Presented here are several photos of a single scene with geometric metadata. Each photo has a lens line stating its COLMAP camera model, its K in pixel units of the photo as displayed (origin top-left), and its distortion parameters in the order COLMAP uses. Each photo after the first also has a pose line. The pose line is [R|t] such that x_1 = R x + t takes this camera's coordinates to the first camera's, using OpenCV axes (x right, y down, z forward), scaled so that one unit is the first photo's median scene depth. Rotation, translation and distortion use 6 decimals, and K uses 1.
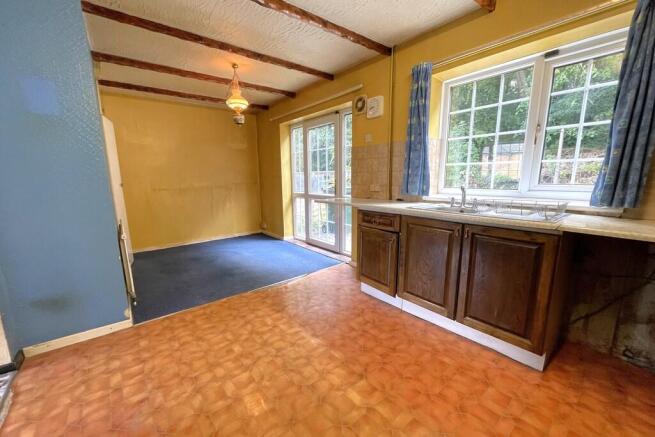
lens RADIAL K [[266.9, 0, 320.0], [0, 266.9, 212.6], [0, 0, 1]] dist [0.033084, -0.000052]
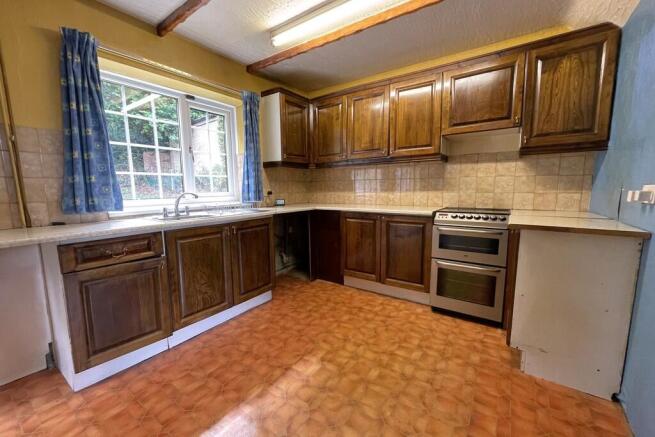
lens RADIAL K [[263.0, 0, 326.6], [0, 263.0, 226.3], [0, 0, 1]] dist [-0.001267, 0.000172]
pose [[-0.295892, -0.119506, 0.947716, -0.667348], [0.138497, 0.976292, 0.166350, -0.081067], [-0.945128, 0.180477, -0.272325, 0.851407]]
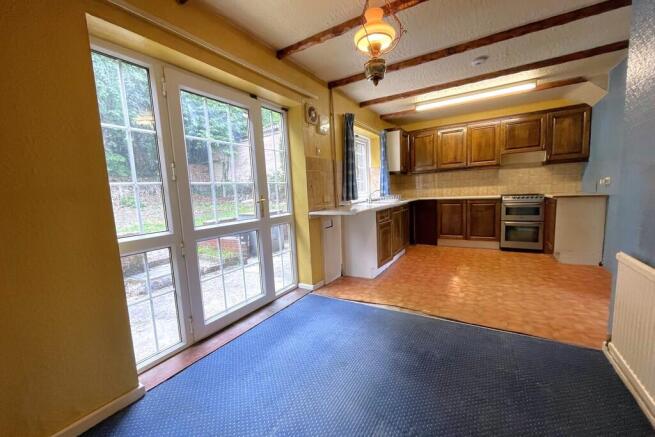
lens RADIAL K [[263.0, 0, 326.6], [0, 263.0, 226.3], [0, 0, 1]] dist [-0.001267, 0.000172]
pose [[-0.355555, -0.087963, 0.930507, -1.230787], [0.174115, 0.971901, 0.158407, -0.237003], [-0.918294, 0.218338, -0.330248, 2.186981]]
